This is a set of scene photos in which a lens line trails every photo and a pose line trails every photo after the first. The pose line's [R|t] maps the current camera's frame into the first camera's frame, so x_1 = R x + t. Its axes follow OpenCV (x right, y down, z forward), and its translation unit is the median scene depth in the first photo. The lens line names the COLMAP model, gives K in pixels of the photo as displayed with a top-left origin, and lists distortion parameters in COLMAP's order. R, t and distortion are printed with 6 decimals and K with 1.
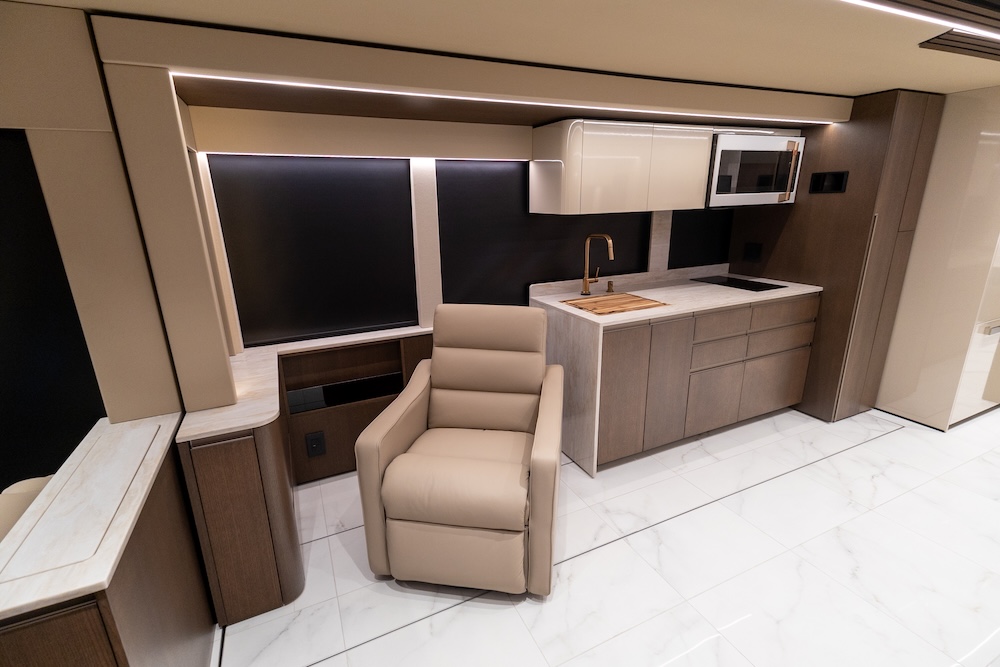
lens RADIAL K [[456.7, 0, 497.1], [0, 456.7, 330.1], [0, 0, 1]] dist [0.024065, -0.006353]
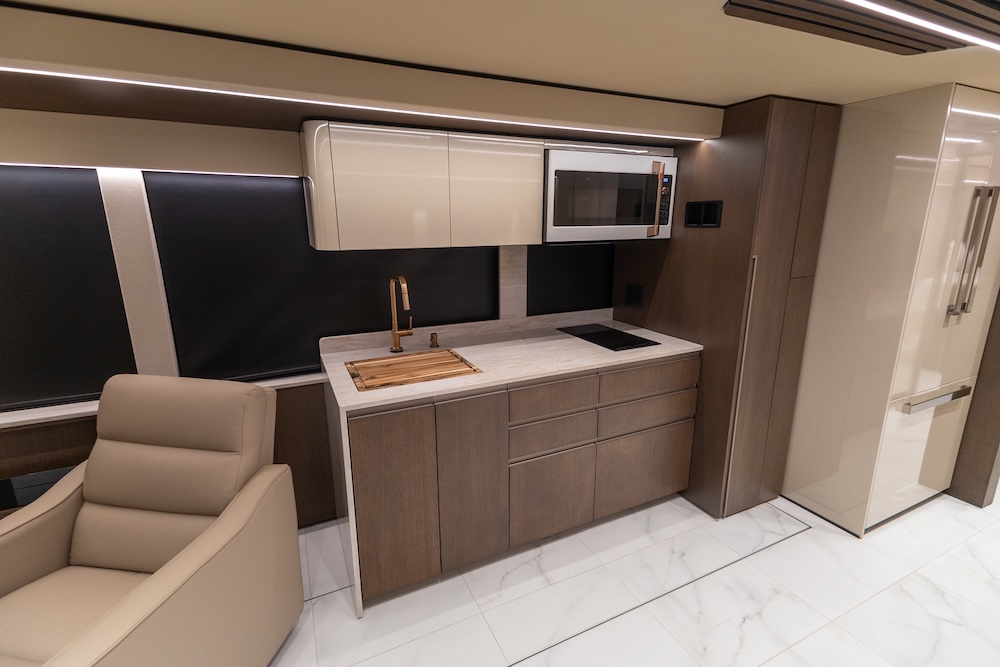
lens RADIAL K [[456.7, 0, 497.1], [0, 456.7, 330.1], [0, 0, 1]] dist [0.024065, -0.006353]
pose [[0.999827, 0.014617, 0.011471, 0.356638], [-0.014077, 0.998850, -0.045833, -0.080973], [-0.012128, 0.045663, 0.998883, 0.230902]]
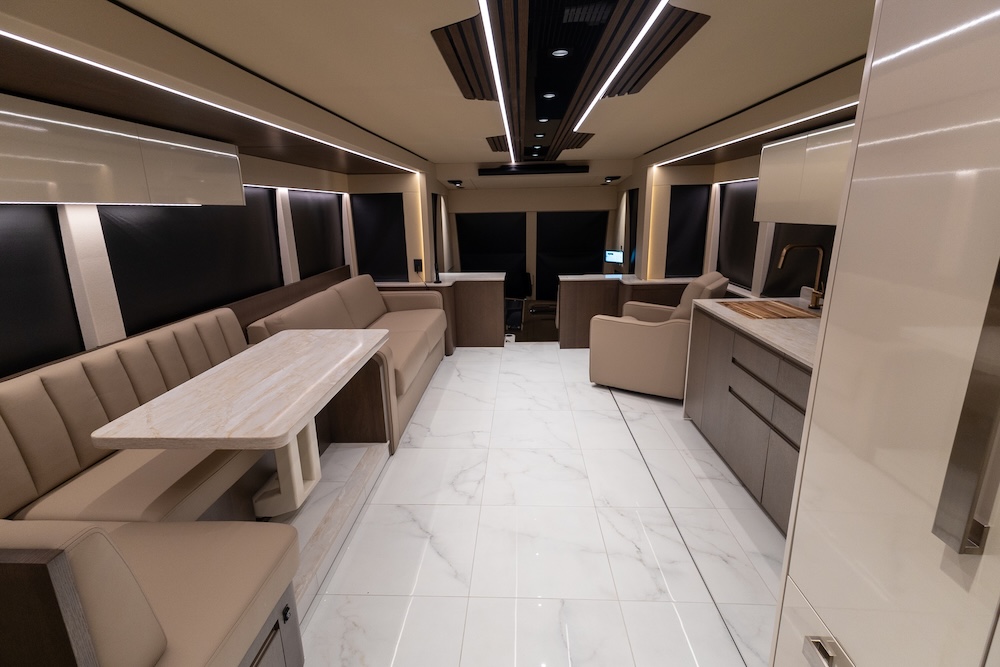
lens RADIAL K [[462.8, 0, 500.0], [0, 462.8, 333.5], [0, 0, 1]] dist [0.001173, -0.000110]
pose [[-0.464796, 0.259167, -0.846638, 1.336180], [-0.213947, 0.894993, 0.391425, -0.271420], [0.859180, 0.363069, -0.360542, 0.817610]]
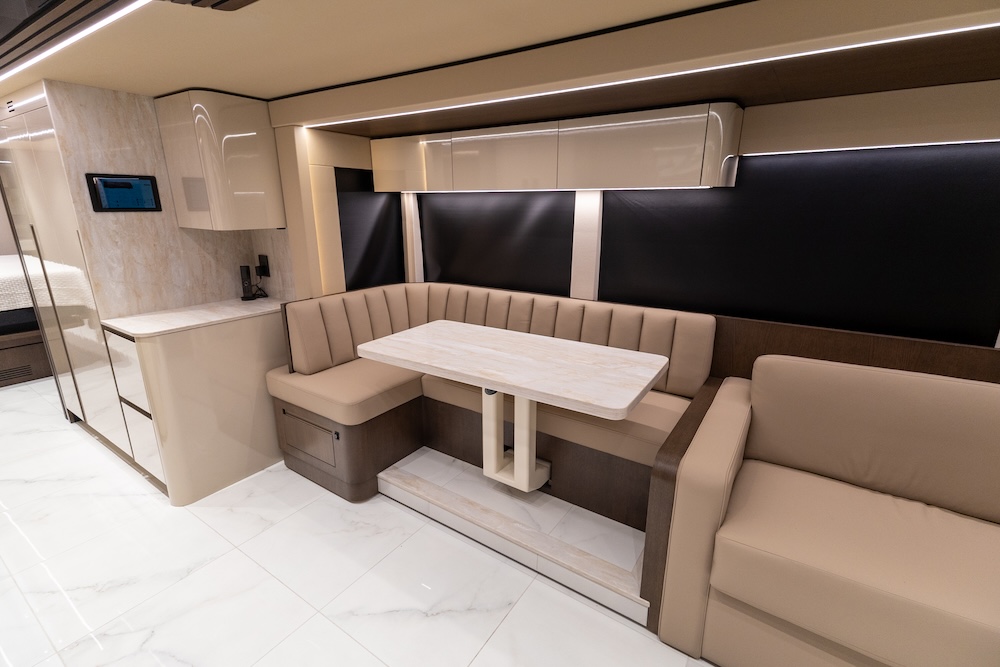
lens RADIAL K [[456.7, 0, 497.1], [0, 456.7, 330.1], [0, 0, 1]] dist [0.024065, -0.006353]
pose [[-0.507687, -0.208095, 0.836032, 0.352962], [0.244959, 0.895475, 0.371644, -0.176118], [-0.825983, 0.393473, -0.403647, 0.585103]]
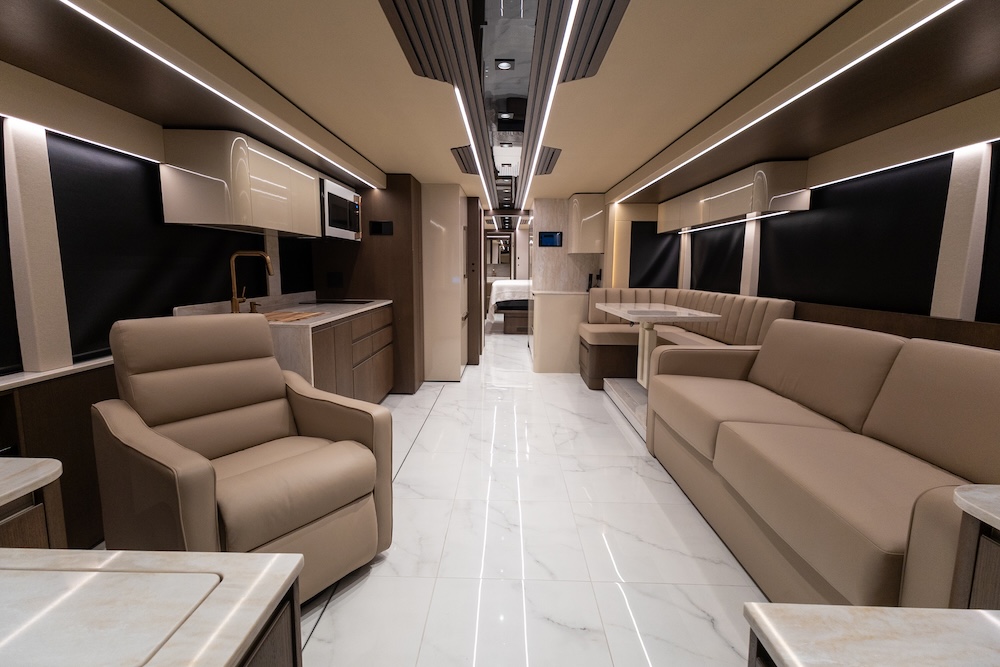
lens RADIAL K [[456.7, 0, 497.1], [0, 456.7, 330.1], [0, 0, 1]] dist [0.024065, -0.006353]
pose [[0.446433, -0.097155, 0.889527, -0.419800], [0.229207, 0.973338, -0.008725, 0.085154], [-0.864963, 0.207781, 0.456799, 0.102651]]
